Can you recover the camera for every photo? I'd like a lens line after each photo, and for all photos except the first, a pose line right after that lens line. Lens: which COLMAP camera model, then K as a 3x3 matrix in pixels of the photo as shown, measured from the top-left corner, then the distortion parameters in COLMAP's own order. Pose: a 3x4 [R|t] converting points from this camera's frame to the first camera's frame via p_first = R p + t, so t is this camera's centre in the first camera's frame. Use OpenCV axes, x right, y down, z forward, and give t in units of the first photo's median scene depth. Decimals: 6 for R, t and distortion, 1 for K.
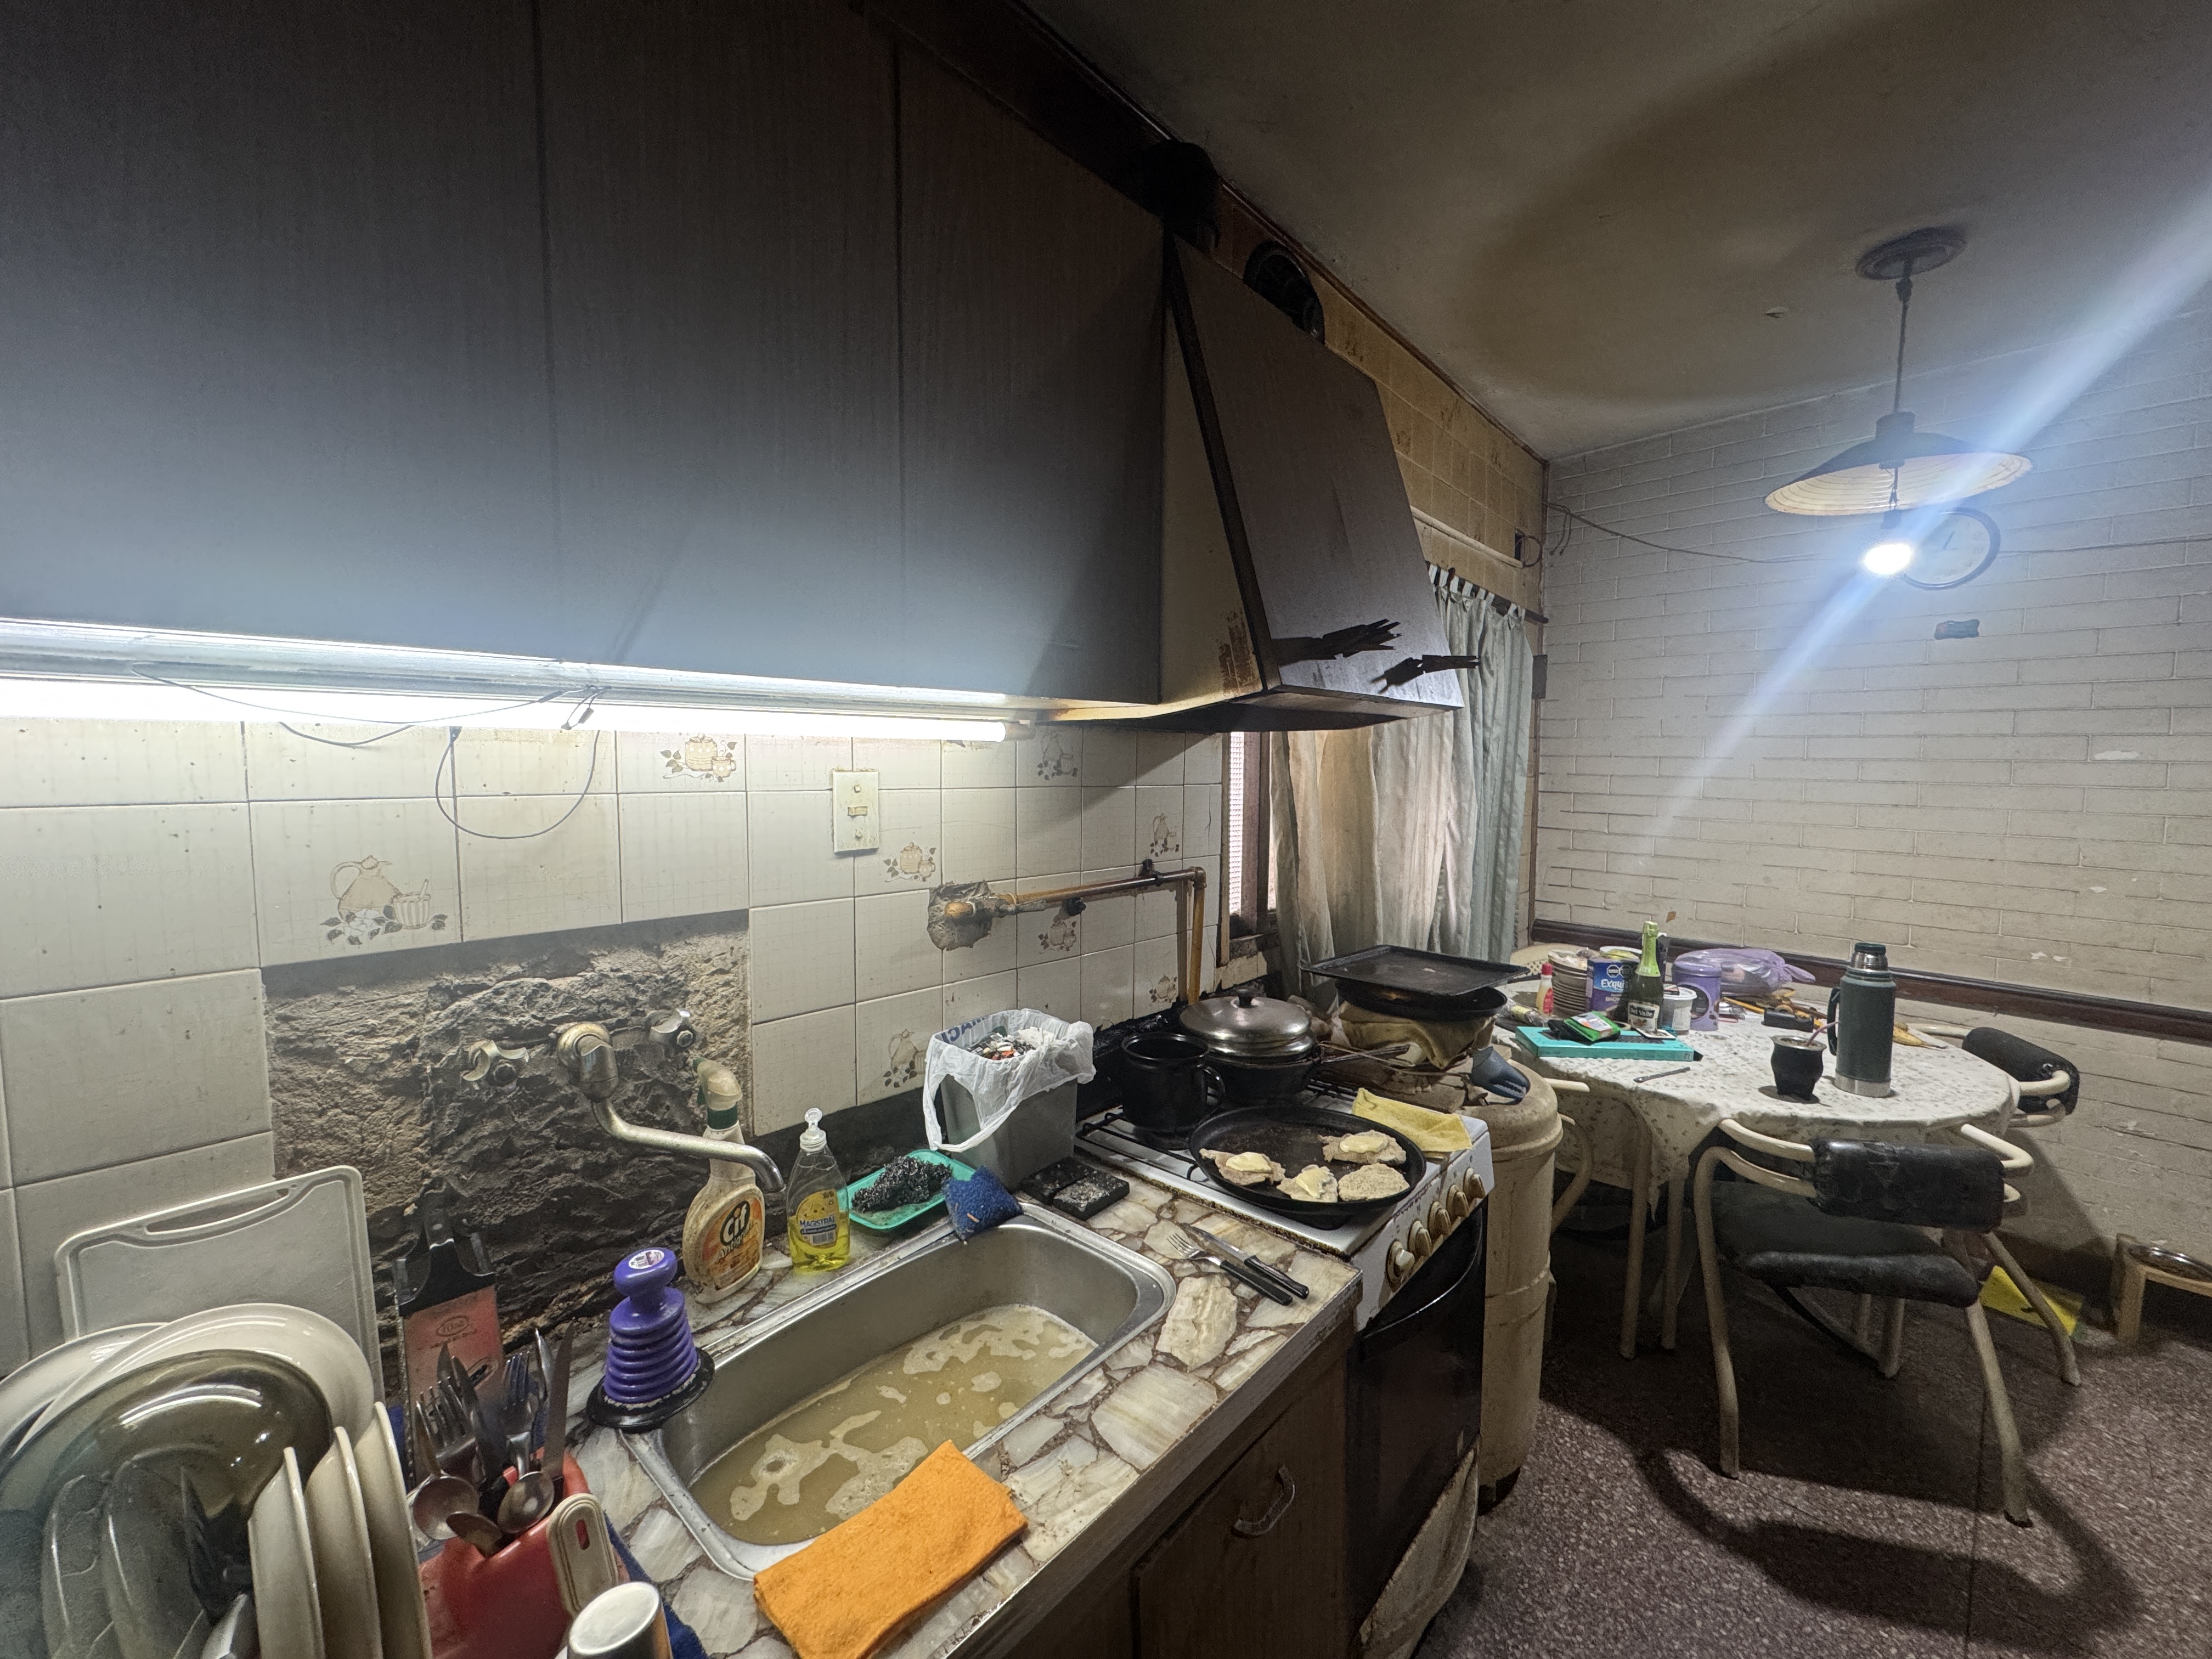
lens RADIAL K [[881.9, 0, 1105.1], [0, 881.9, 828.6], [0, 0, 1]] dist [-0.005635, 0.001034]
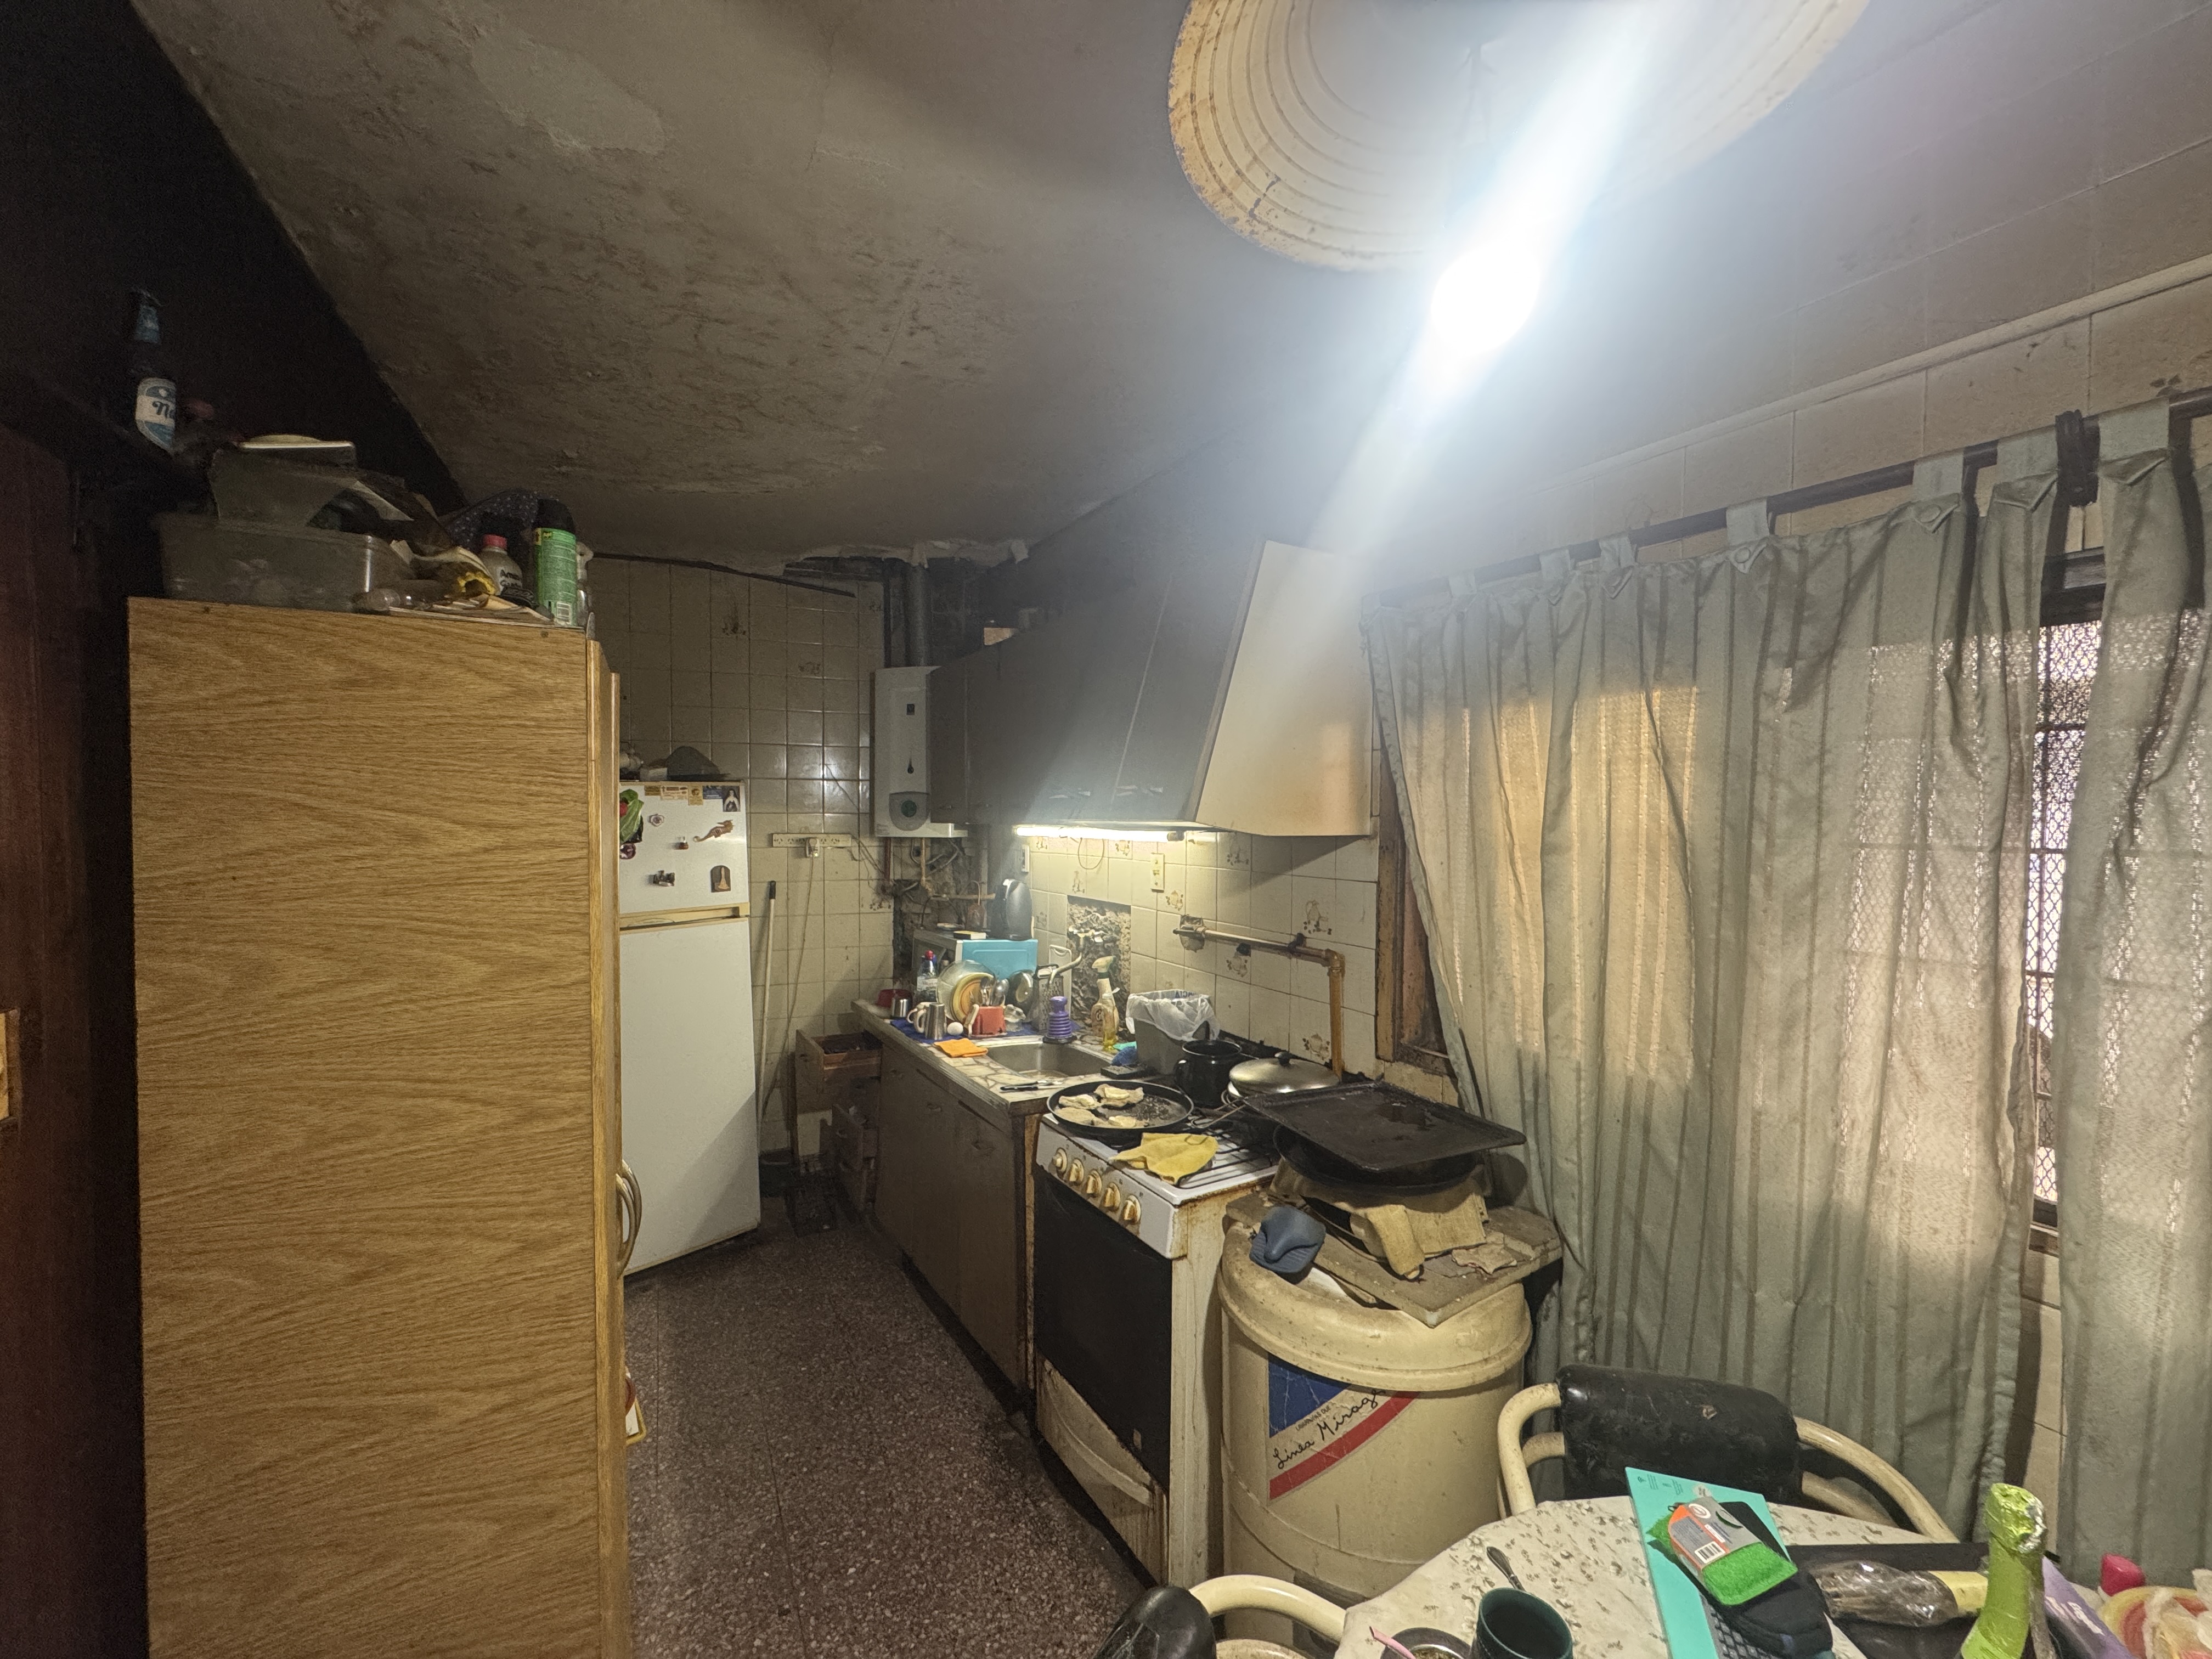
lens RADIAL K [[881.9, 0, 1102.5], [0, 881.9, 824.8], [0, 0, 1]] dist [-0.005635, 0.001034]
pose [[-0.288674, 0.002677, -0.957424, 1.082496], [-0.079964, 0.996435, 0.026896, -0.106882], [0.954082, 0.084324, -0.287431, 0.856601]]
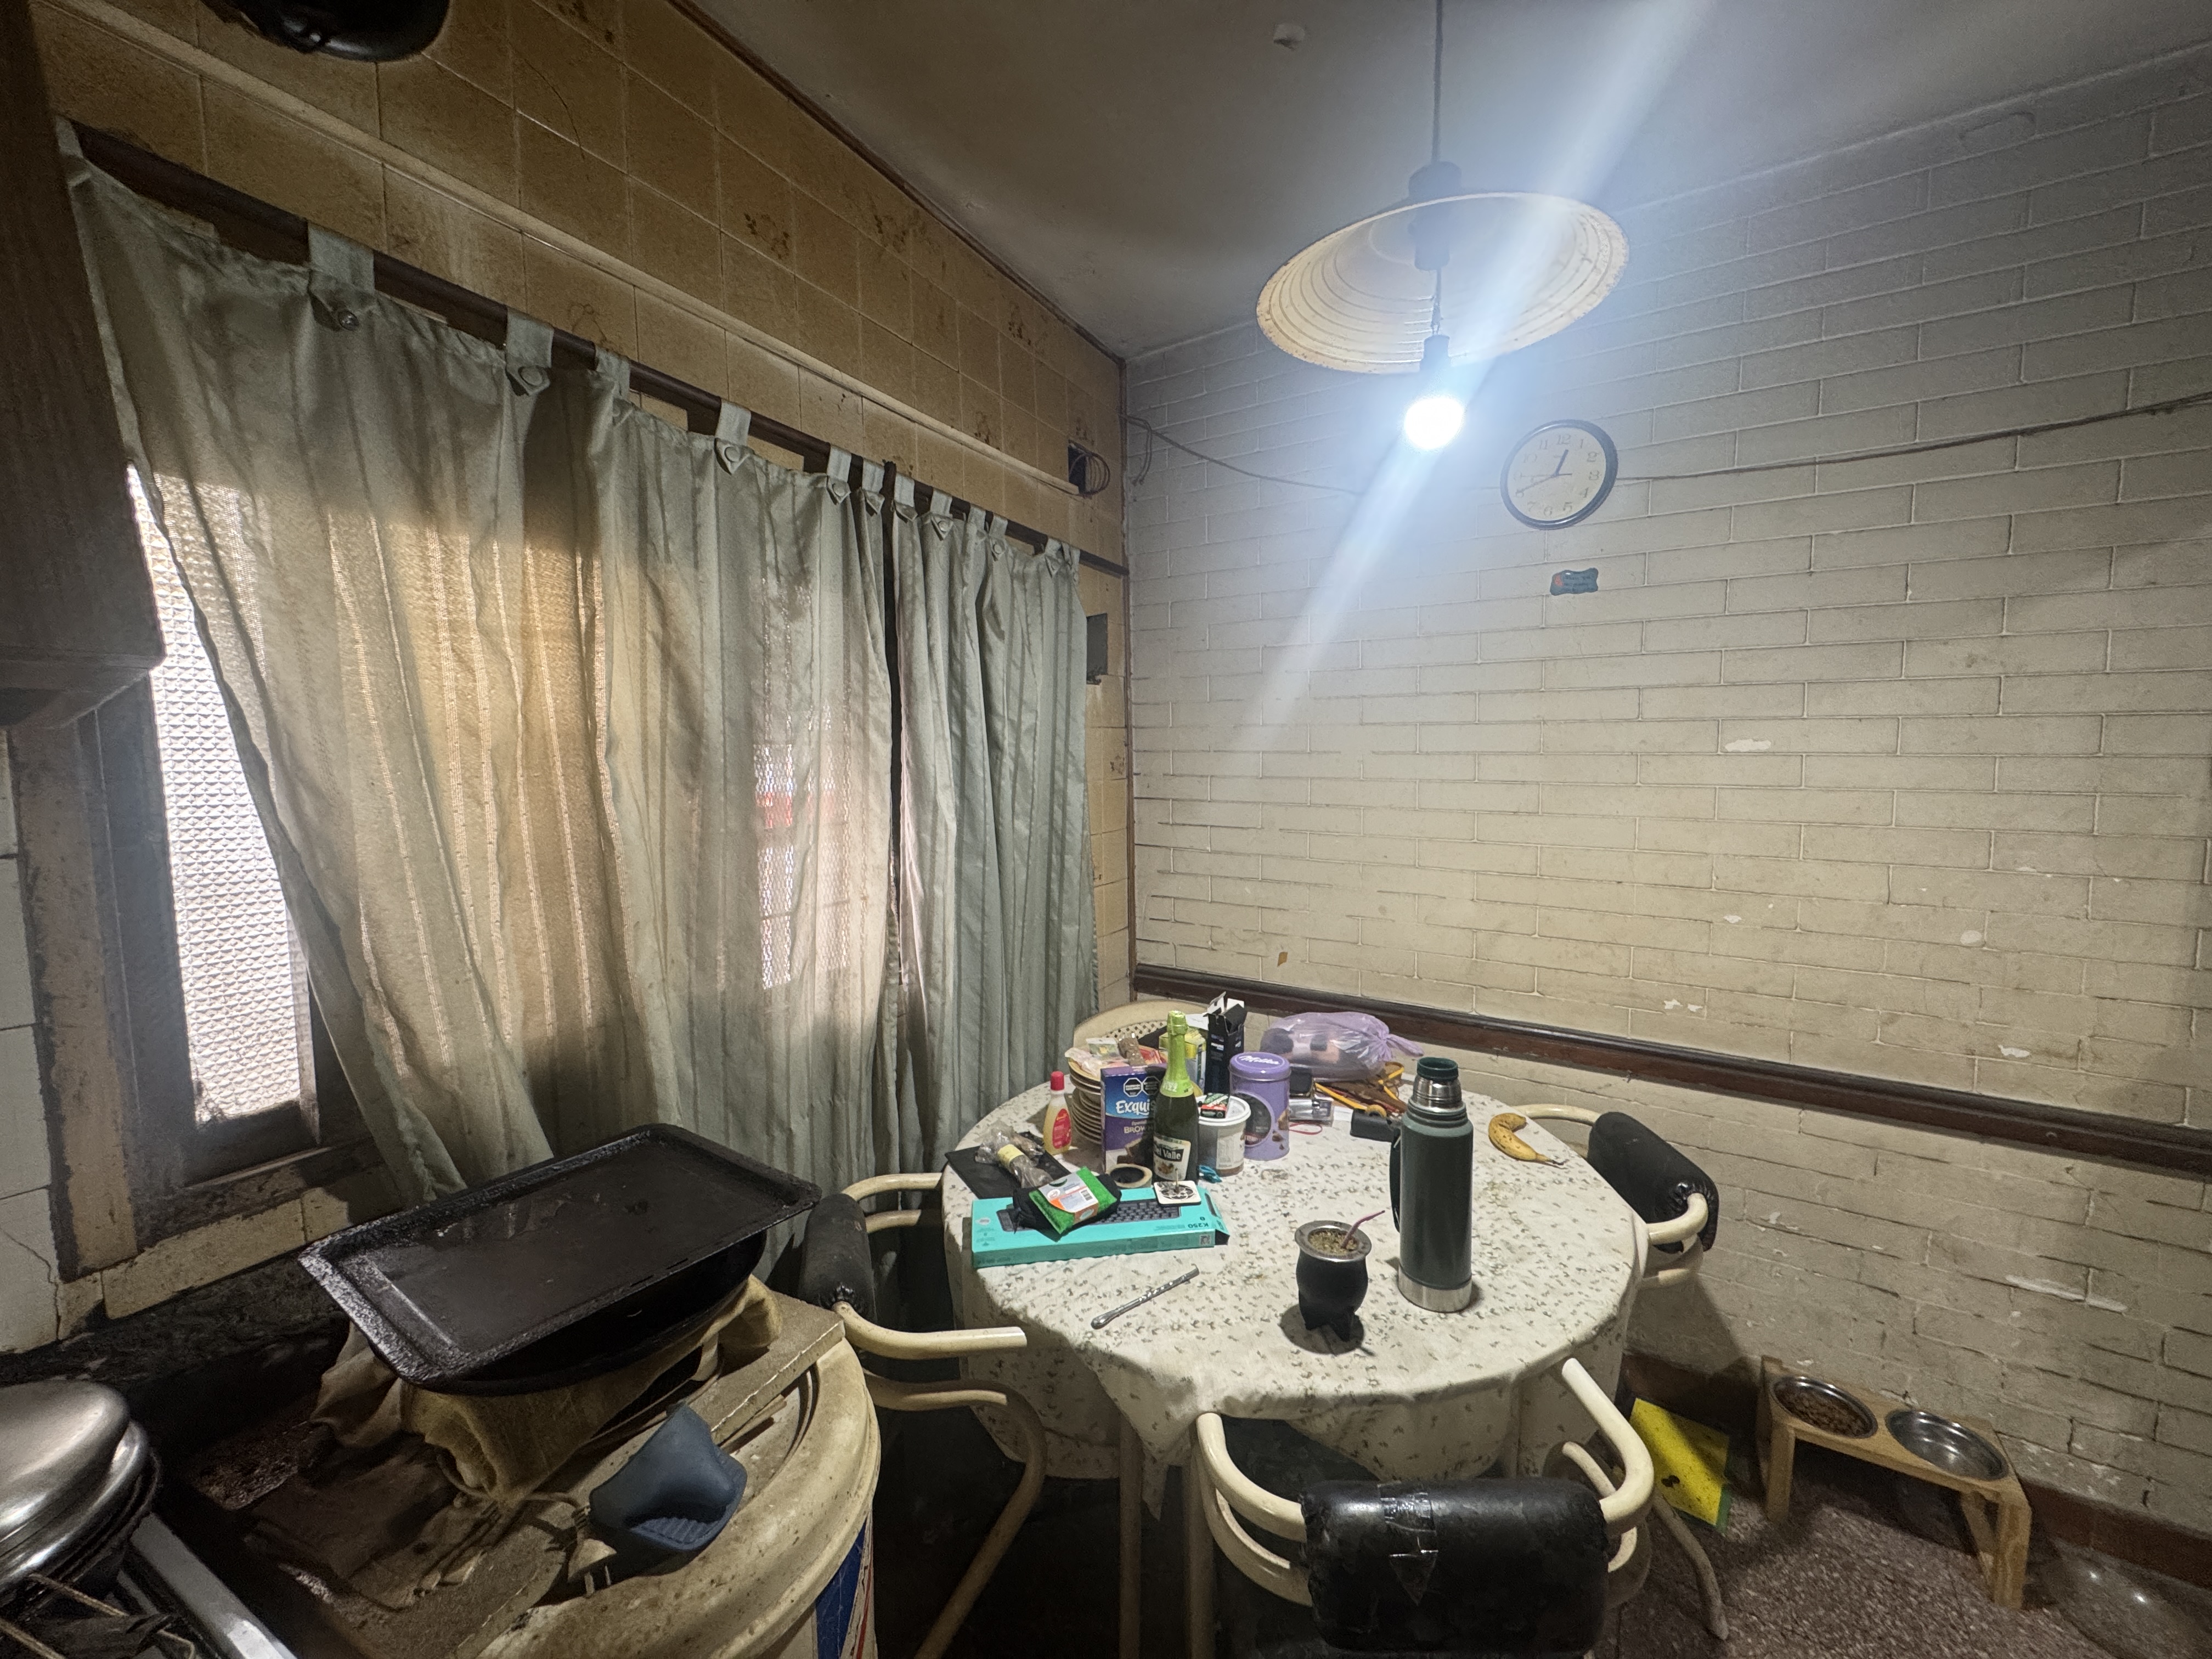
lens RADIAL K [[881.9, 0, 1105.7], [0, 881.9, 828.2], [0, 0, 1]] dist [-0.005635, 0.001034]
pose [[0.972344, -0.036674, 0.230657, 0.420795], [0.033789, 0.999294, 0.016449, -0.042399], [-0.231098, -0.008201, 0.972896, 0.375758]]
